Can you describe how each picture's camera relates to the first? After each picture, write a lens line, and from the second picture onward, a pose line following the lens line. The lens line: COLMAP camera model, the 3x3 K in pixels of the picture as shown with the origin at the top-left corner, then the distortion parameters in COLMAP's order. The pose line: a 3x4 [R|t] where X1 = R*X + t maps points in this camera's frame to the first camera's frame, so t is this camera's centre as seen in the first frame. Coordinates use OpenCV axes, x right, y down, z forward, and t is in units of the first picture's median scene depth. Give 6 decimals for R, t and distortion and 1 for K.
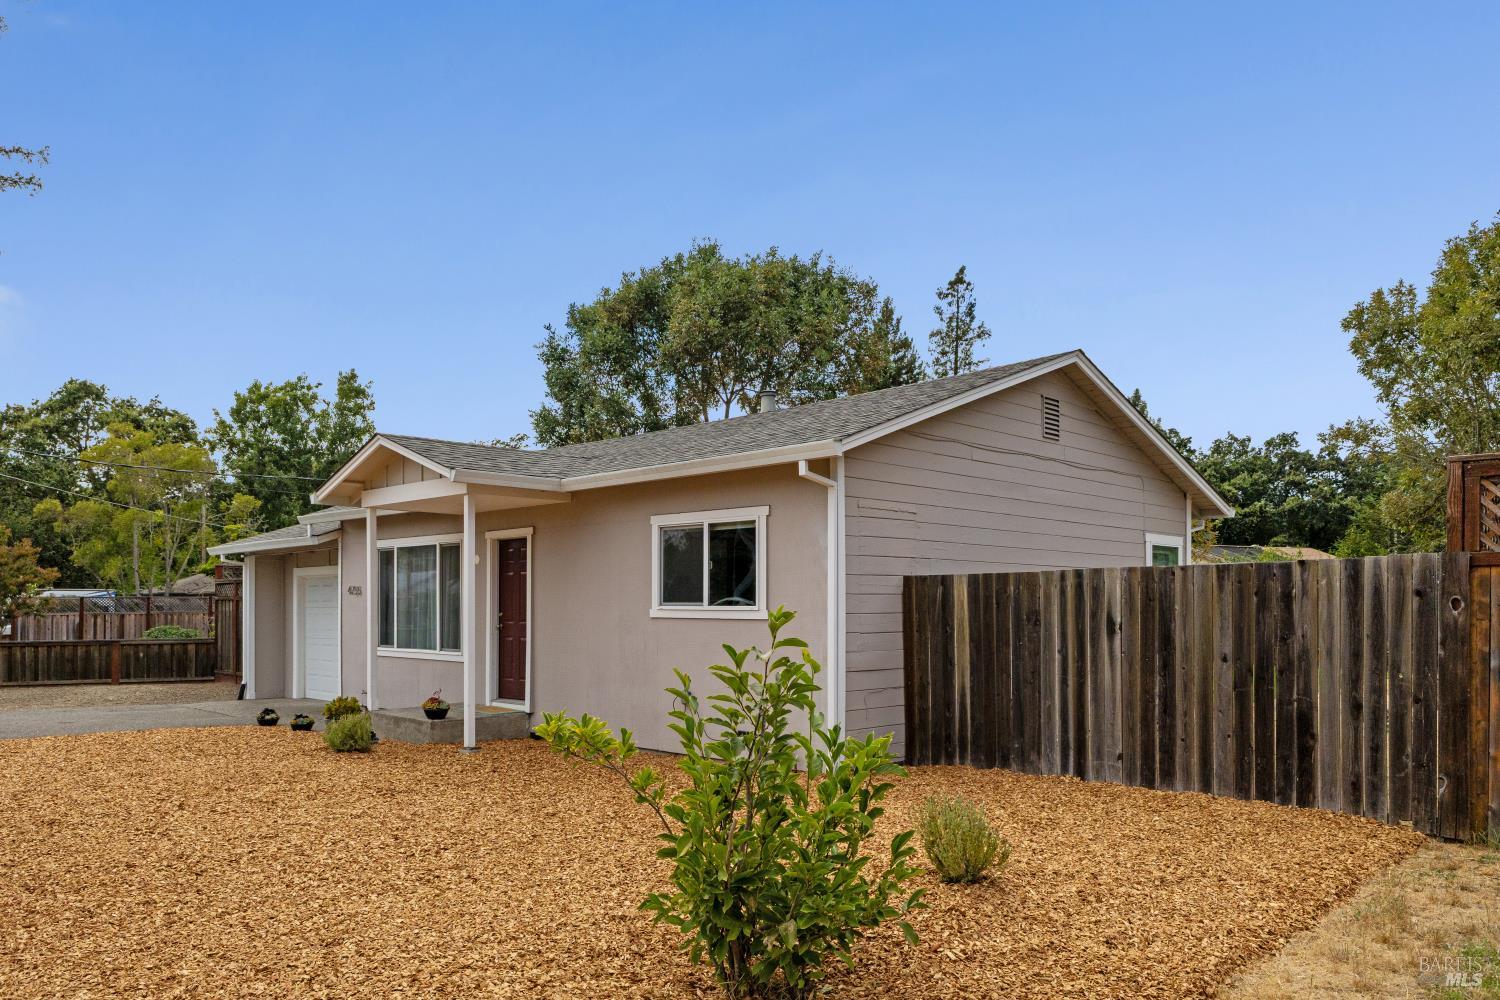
lens RADIAL K [[1028.5, 0, 750.0], [0, 1028.5, 500.0], [0, 0, 1]] dist [0.000125, -0.001004]
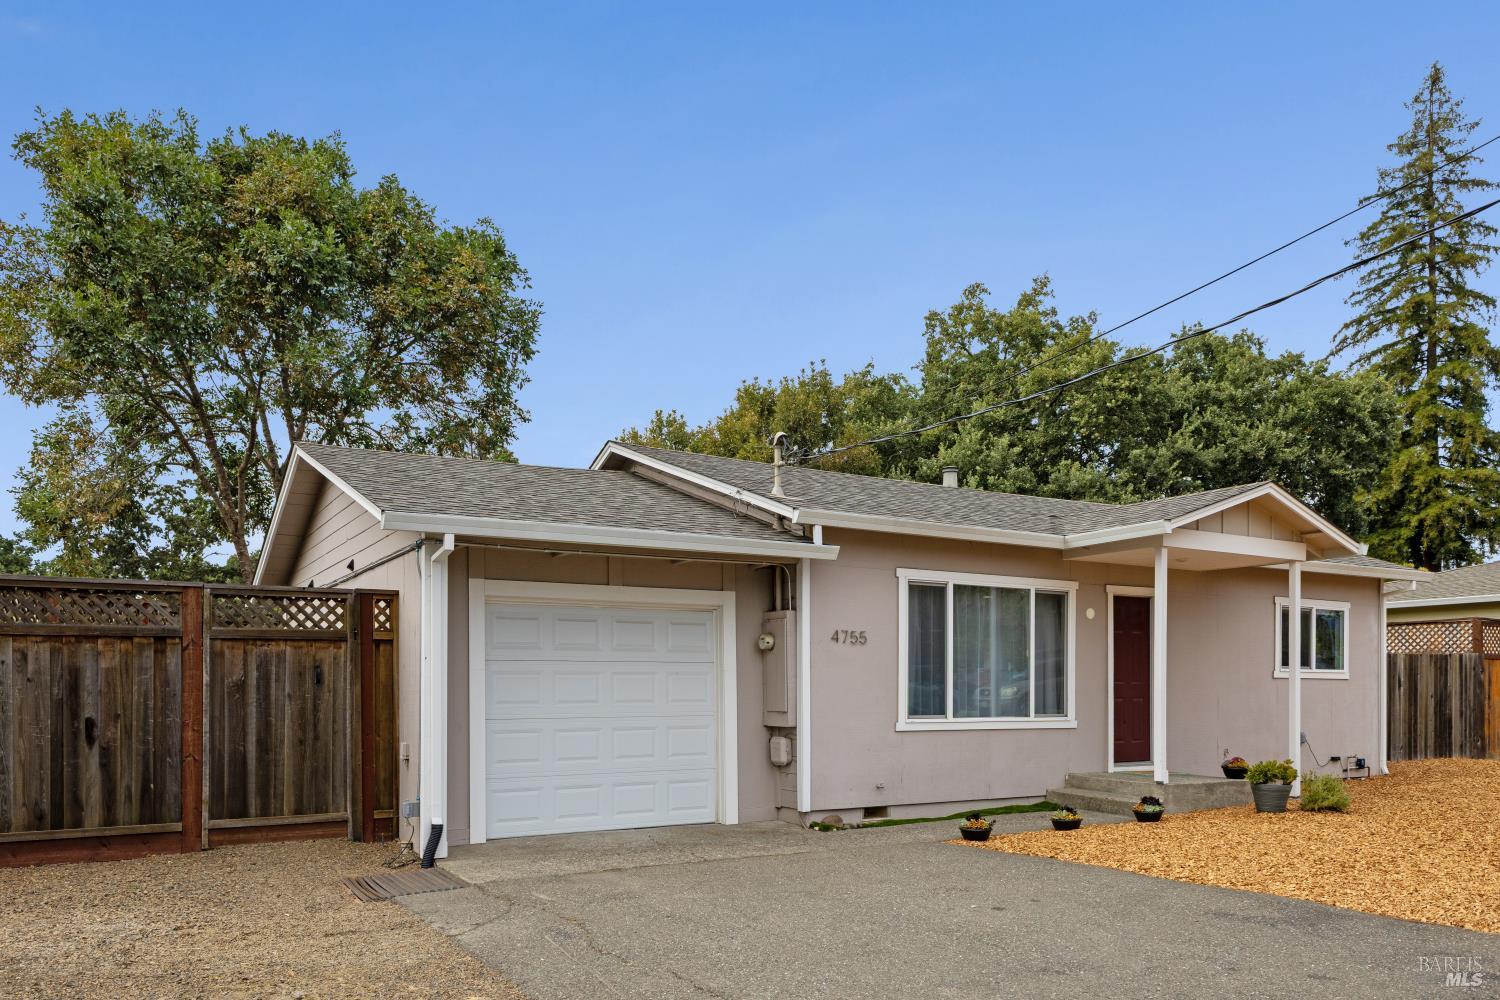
lens RADIAL K [[1083.0, 0, 752.3], [0, 1083.0, 605.4], [0, 0, 1]] dist [0.036674, -0.000411]
pose [[0.260333, 0.070598, 0.962934, -0.917058], [-0.103121, 0.993652, -0.044971, 0.090200], [-0.959996, -0.087591, 0.265960, 0.749051]]
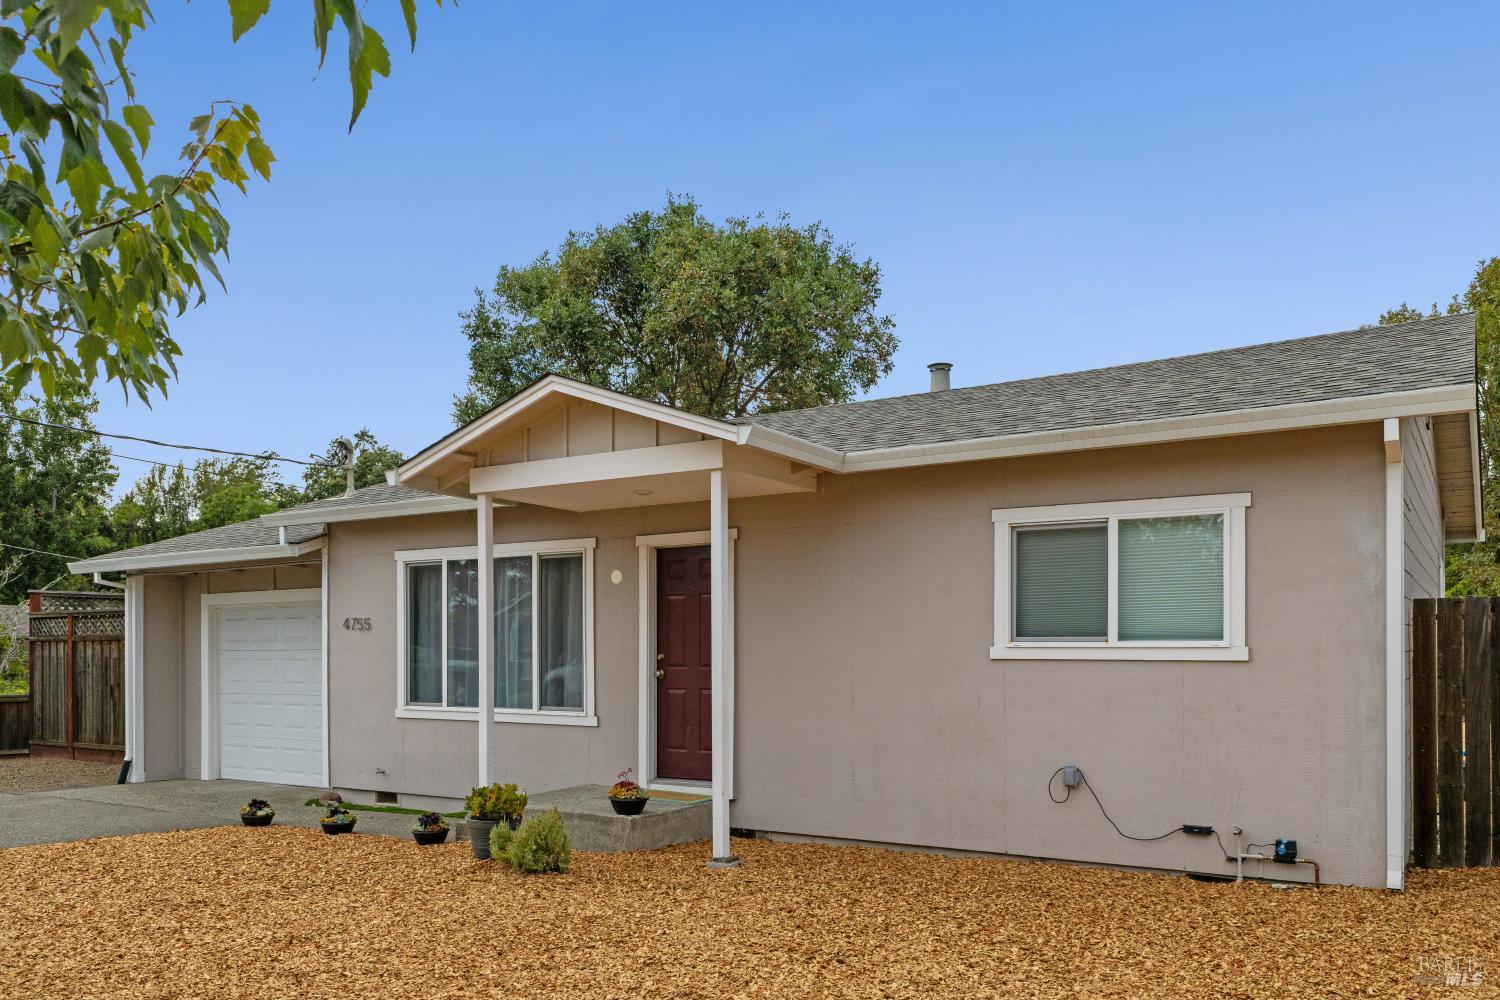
lens RADIAL K [[1136.9, 0, 753.6], [0, 1136.9, 551.7], [0, 0, 1]] dist [-0.003702, -0.009109]
pose [[0.979559, 0.019235, 0.200234, -0.235822], [-0.021251, 0.999743, 0.007925, 0.023839], [-0.200030, -0.012019, 0.979716, 0.172590]]
